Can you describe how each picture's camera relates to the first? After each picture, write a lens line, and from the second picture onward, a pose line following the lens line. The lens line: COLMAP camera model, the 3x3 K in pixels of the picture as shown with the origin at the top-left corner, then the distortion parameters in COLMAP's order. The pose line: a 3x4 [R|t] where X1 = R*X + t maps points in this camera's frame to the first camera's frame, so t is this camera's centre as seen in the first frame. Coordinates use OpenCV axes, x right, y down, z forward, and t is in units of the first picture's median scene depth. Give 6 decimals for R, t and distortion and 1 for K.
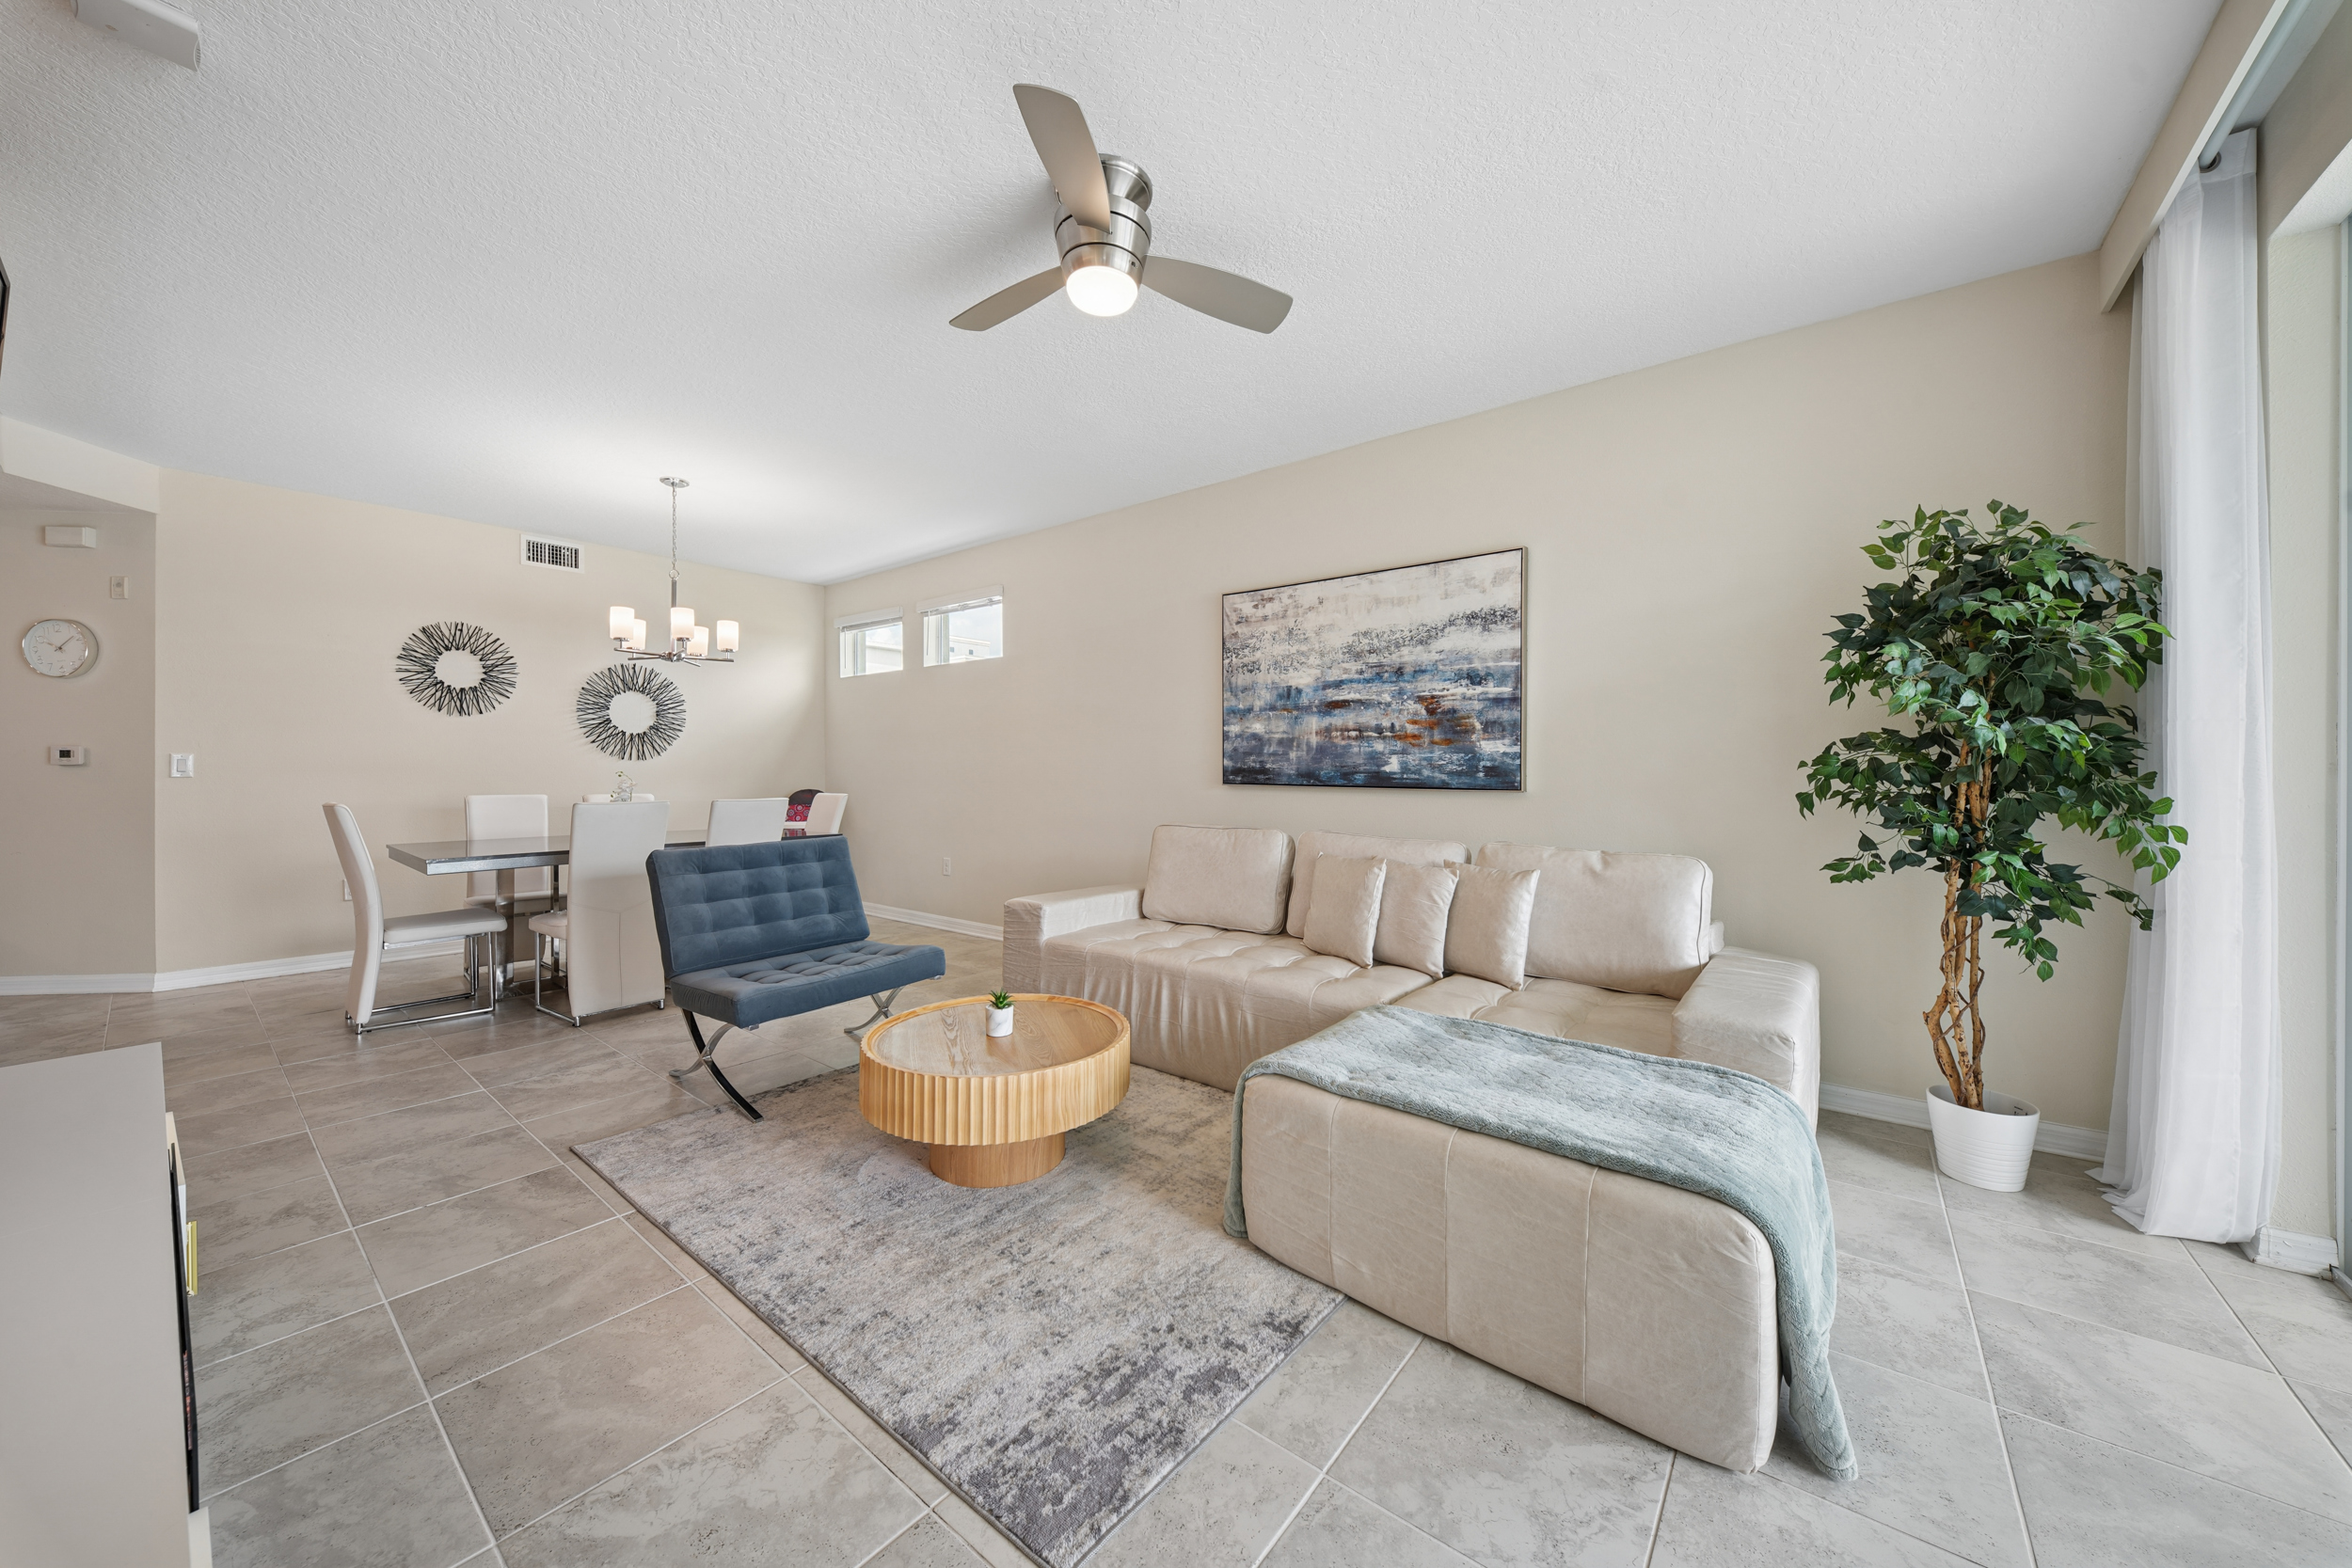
lens RADIAL K [[828.4, 0, 1167.6], [0, 828.4, 766.6], [0, 0, 1]] dist [0.005526, -0.005430]
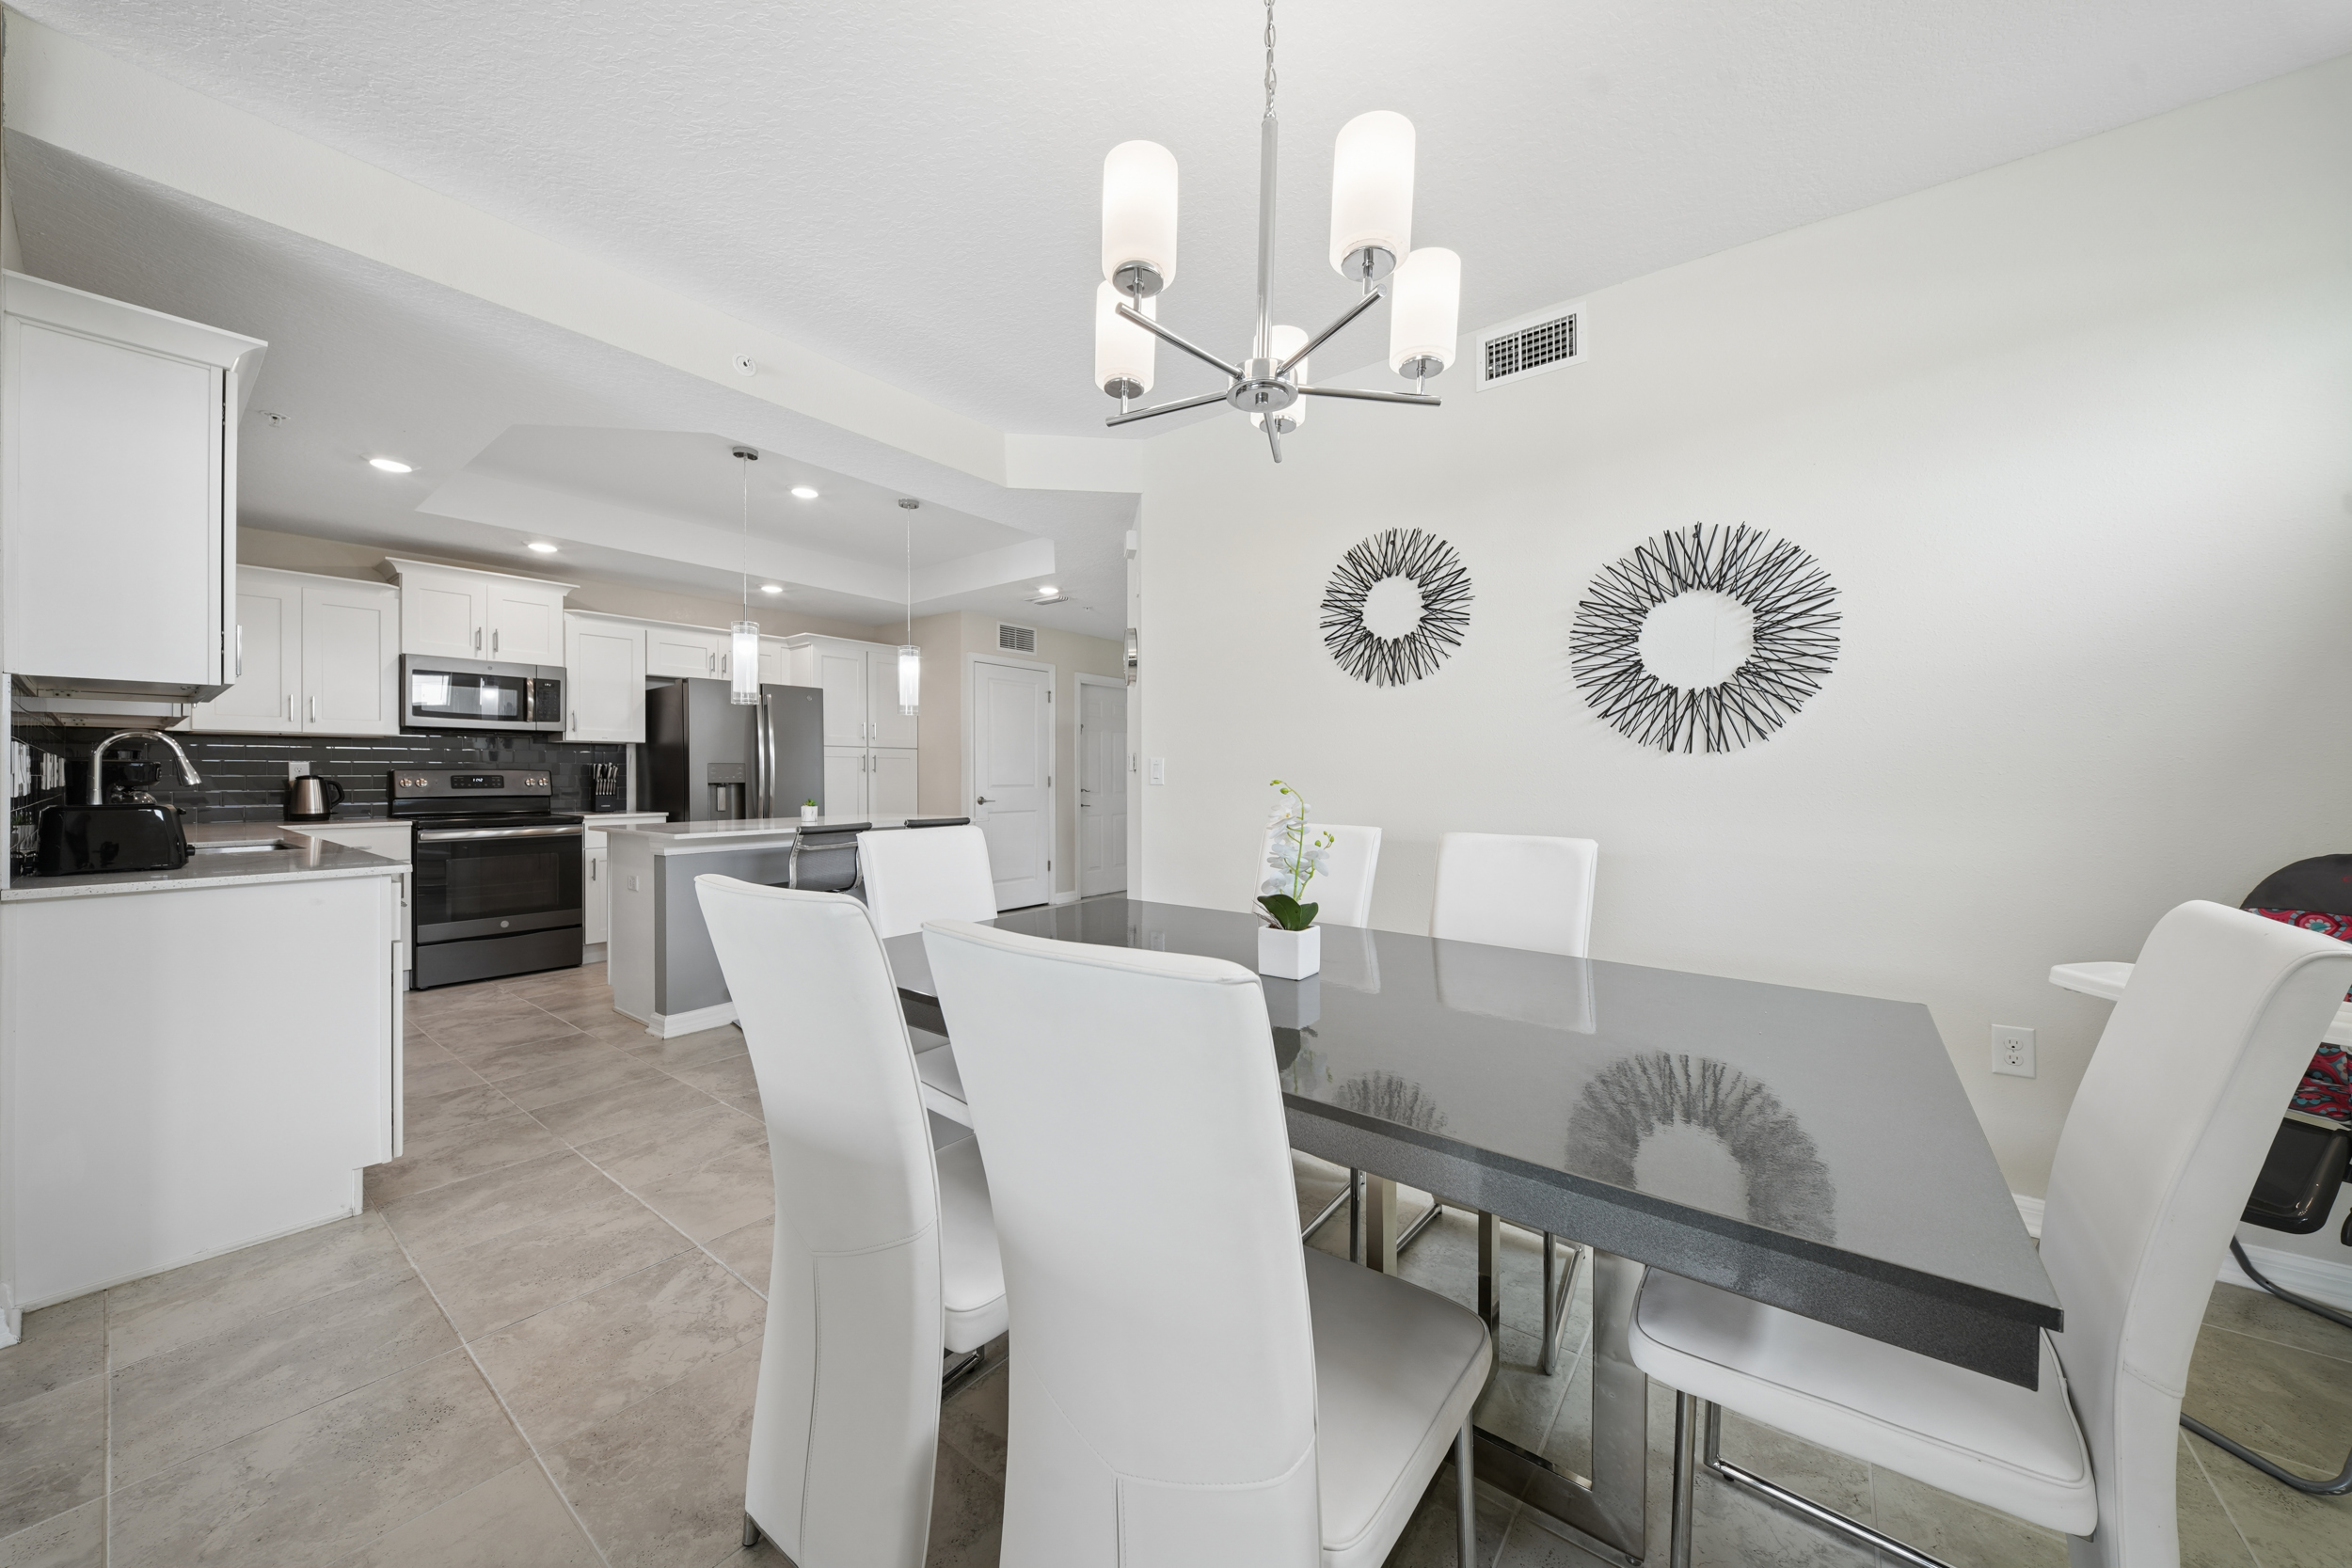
lens RADIAL K [[828.4, 0, 1174.9], [0, 828.4, 775.0], [0, 0, 1]] dist [0.005526, -0.005430]
pose [[0.030960, -0.001015, -0.999520, -0.335146], [0.007019, 0.999975, -0.000798, 0.003397], [0.999496, -0.006991, 0.030967, 1.059553]]
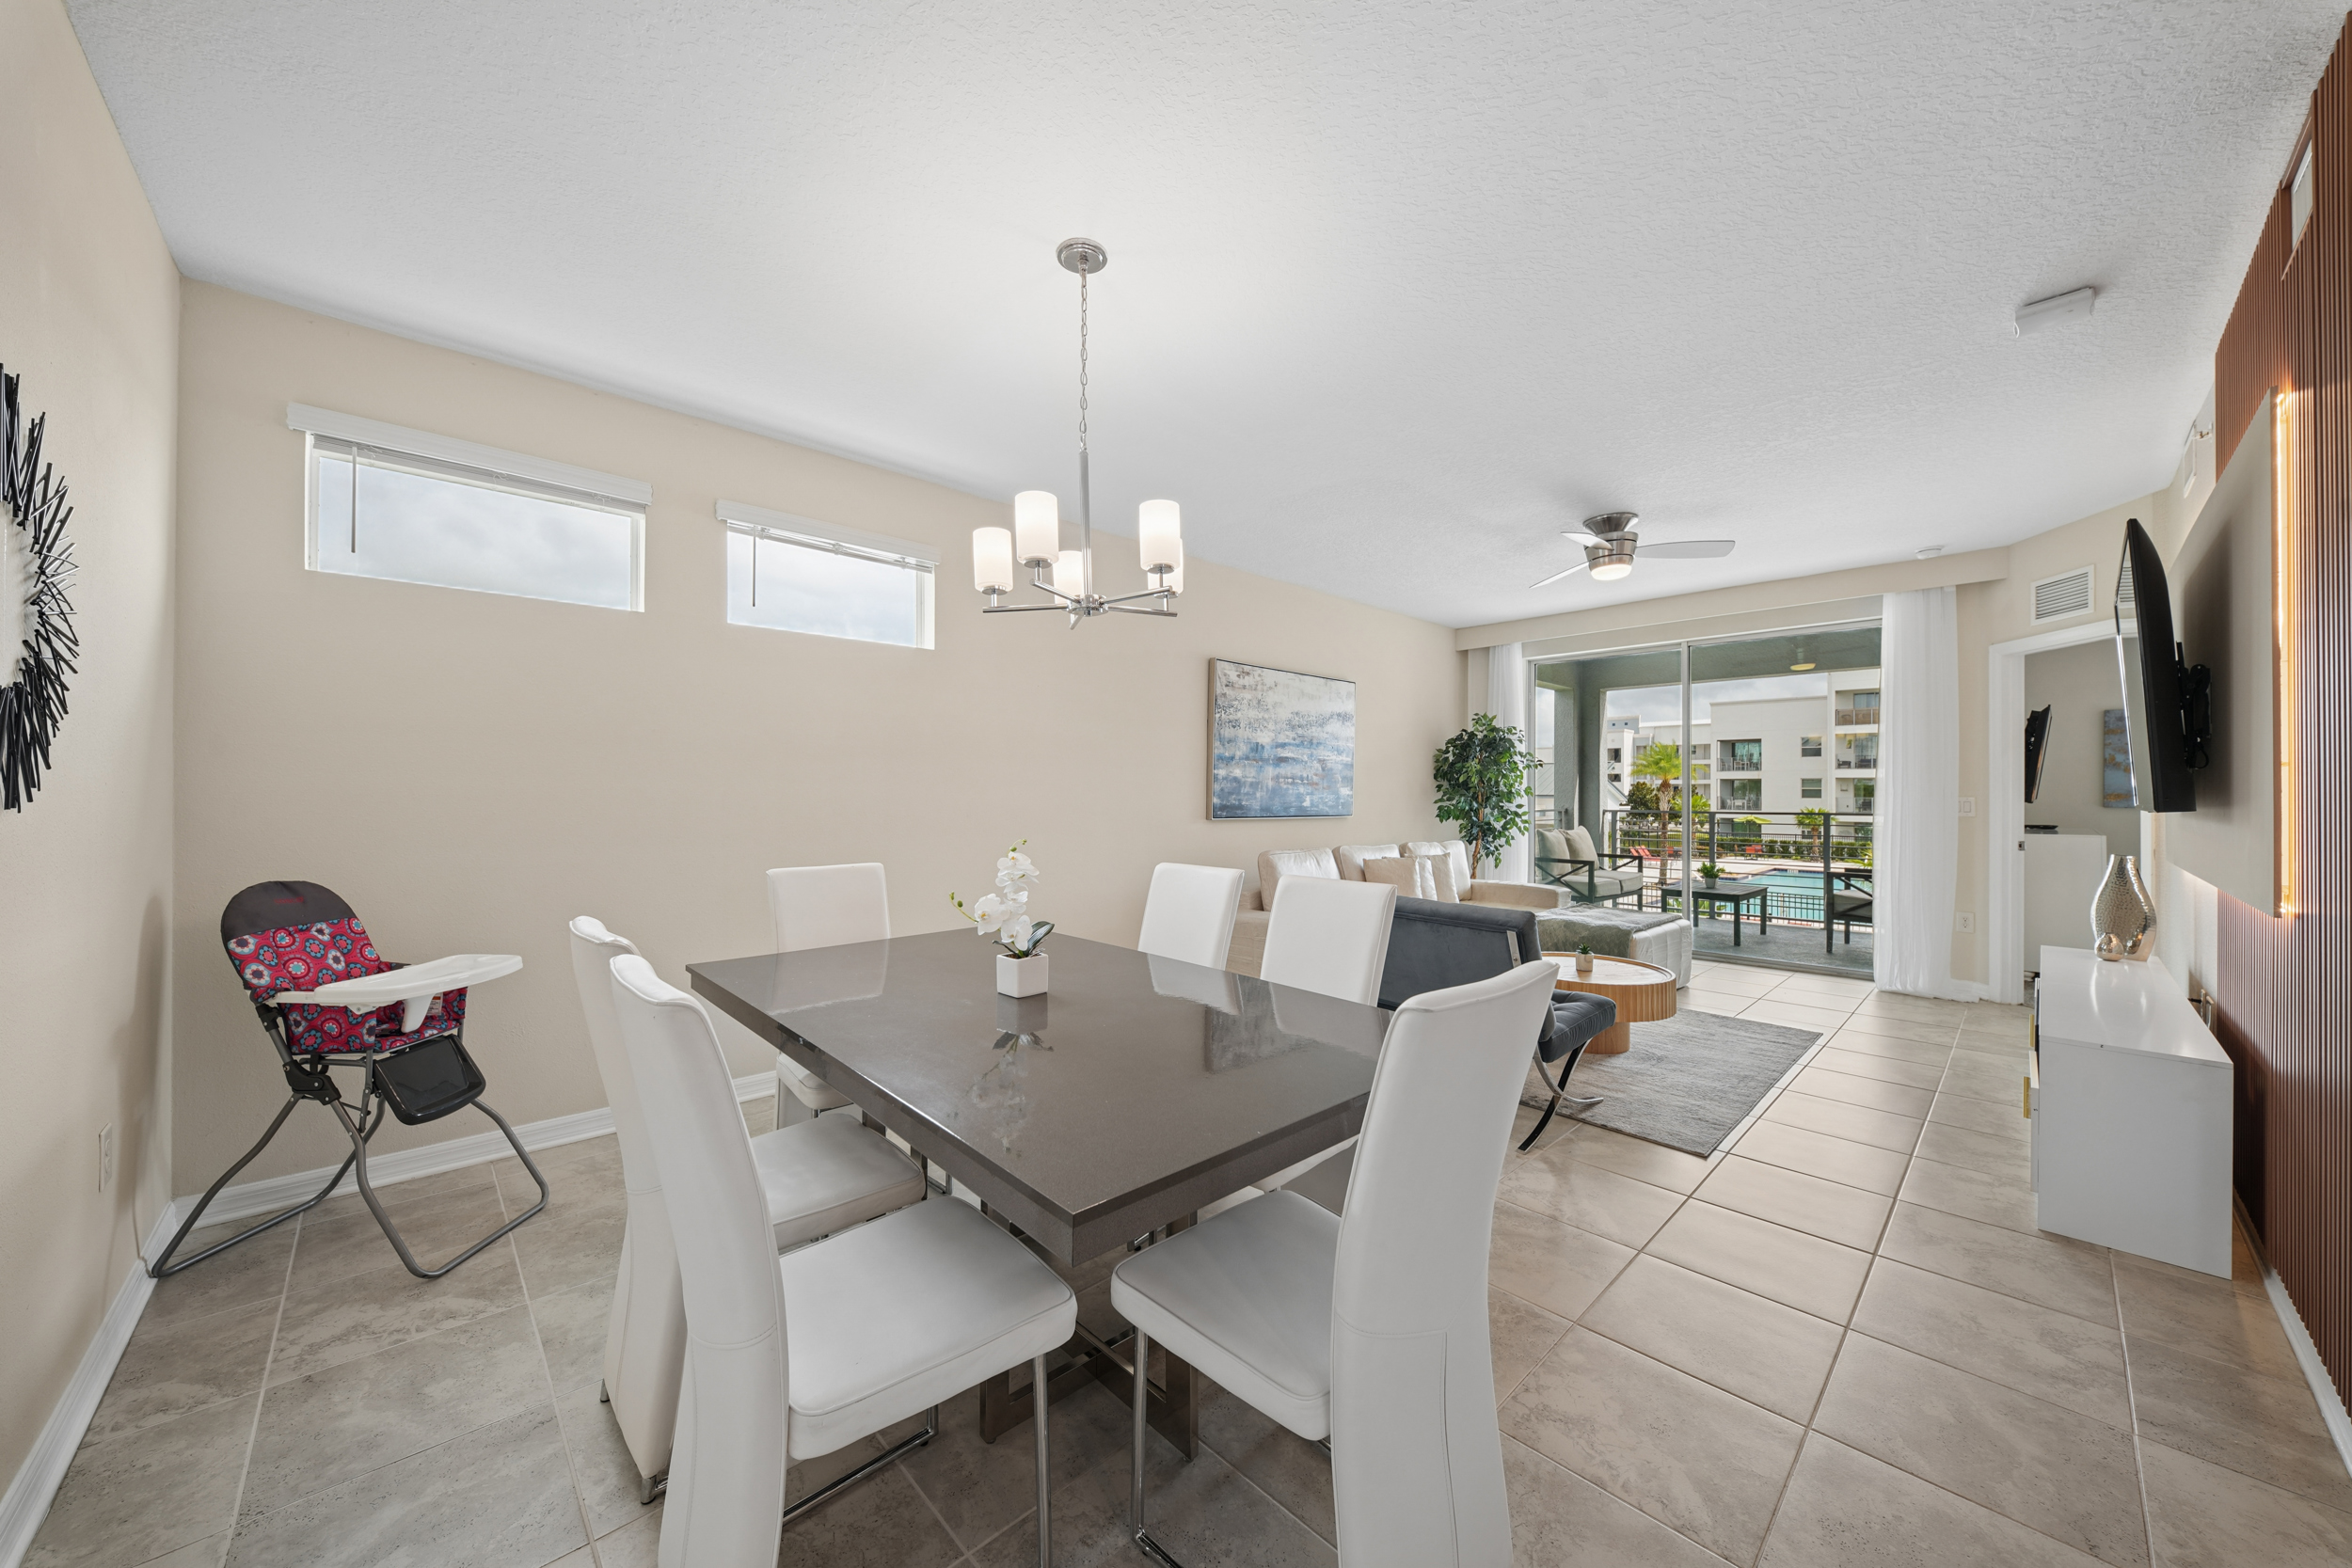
lens RADIAL K [[828.4, 0, 1169.6], [0, 828.4, 786.0], [0, 0, 1]] dist [0.005526, -0.005430]
pose [[0.128226, 0.003703, 0.991738, -1.186058], [-0.008840, 0.999958, -0.002590, -0.023194], [-0.991706, -0.008434, 0.128254, 0.970705]]
